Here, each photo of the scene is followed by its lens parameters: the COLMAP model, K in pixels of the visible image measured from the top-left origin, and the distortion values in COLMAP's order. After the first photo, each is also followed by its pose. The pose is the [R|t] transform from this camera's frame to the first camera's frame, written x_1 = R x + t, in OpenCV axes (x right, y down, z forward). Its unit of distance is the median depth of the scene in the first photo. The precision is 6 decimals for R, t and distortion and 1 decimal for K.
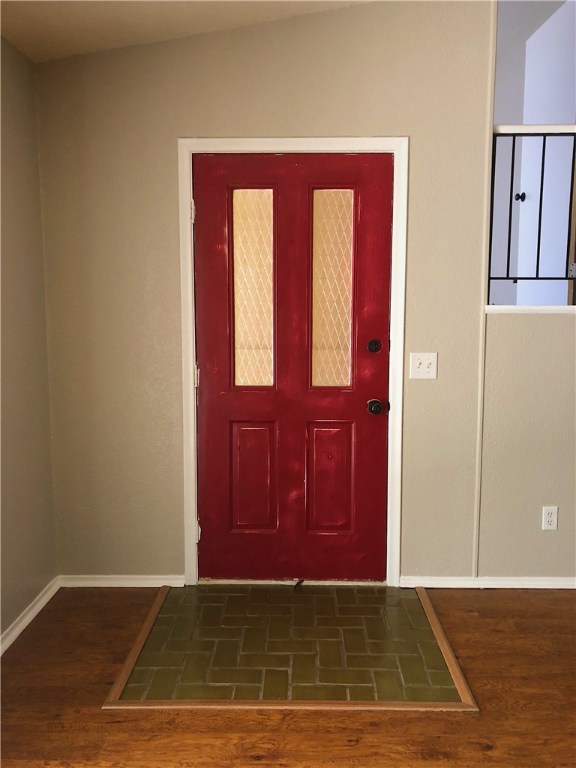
lens RADIAL K [[635.0, 0, 291.4], [0, 635.0, 371.9], [0, 0, 1]] dist [0.050013, -0.045708]
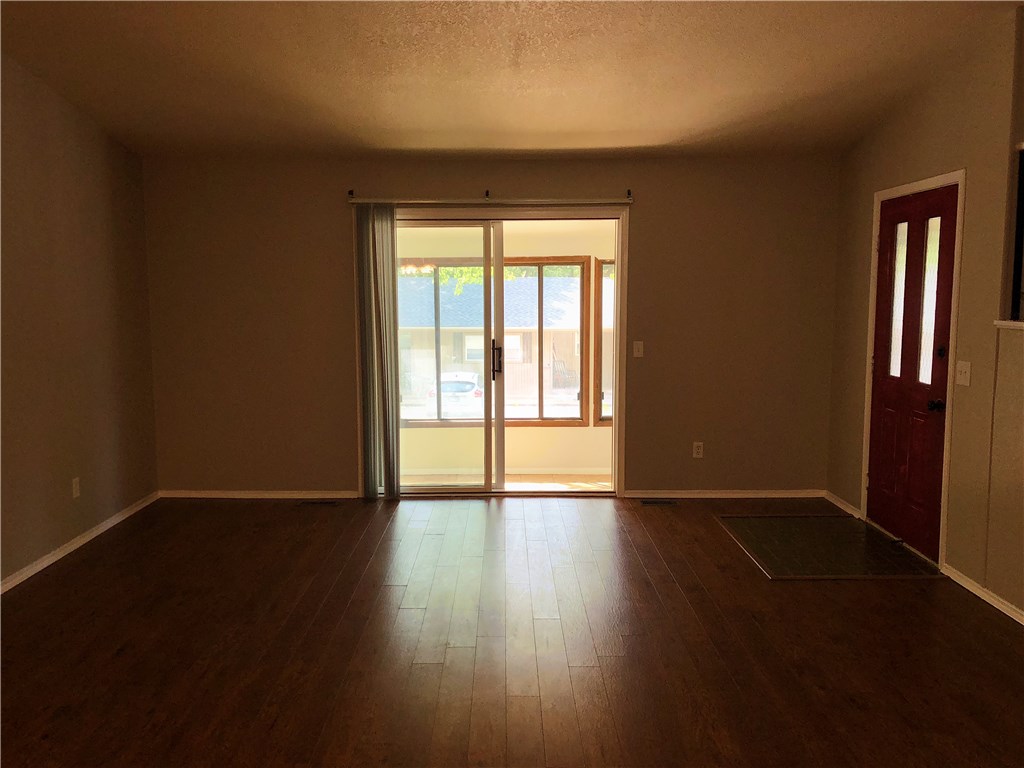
lens RADIAL K [[846.7, 0, 517.3], [0, 846.7, 383.5], [0, 0, 1]] dist [0.050013, -0.045708]
pose [[0.030849, 0.105377, -0.993954, 1.678175], [-0.094634, 0.990268, 0.102049, -0.070309], [0.995034, 0.090914, 0.040521, 0.190874]]
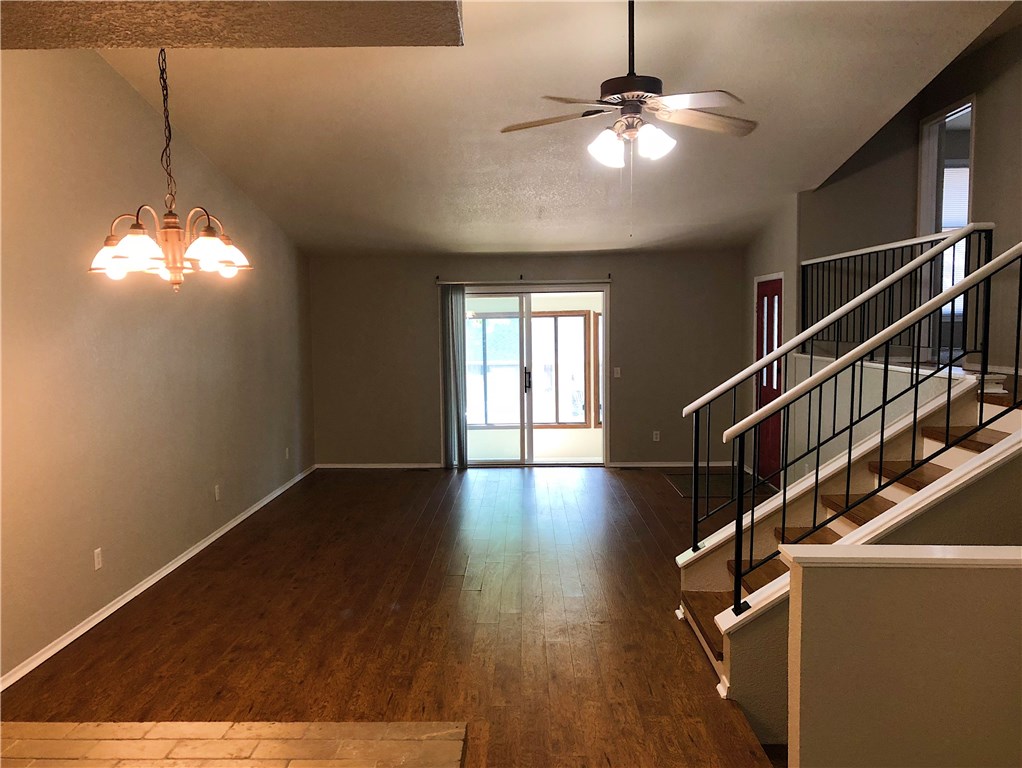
lens RADIAL K [[845.1, 0, 507.8], [0, 845.1, 386.0], [0, 0, 1]] dist [0.050013, -0.045708]
pose [[-0.006739, 0.069012, -0.997593, 2.910947], [-0.084485, 0.994009, 0.069335, -0.109534], [0.996402, 0.084749, -0.000868, 0.145472]]
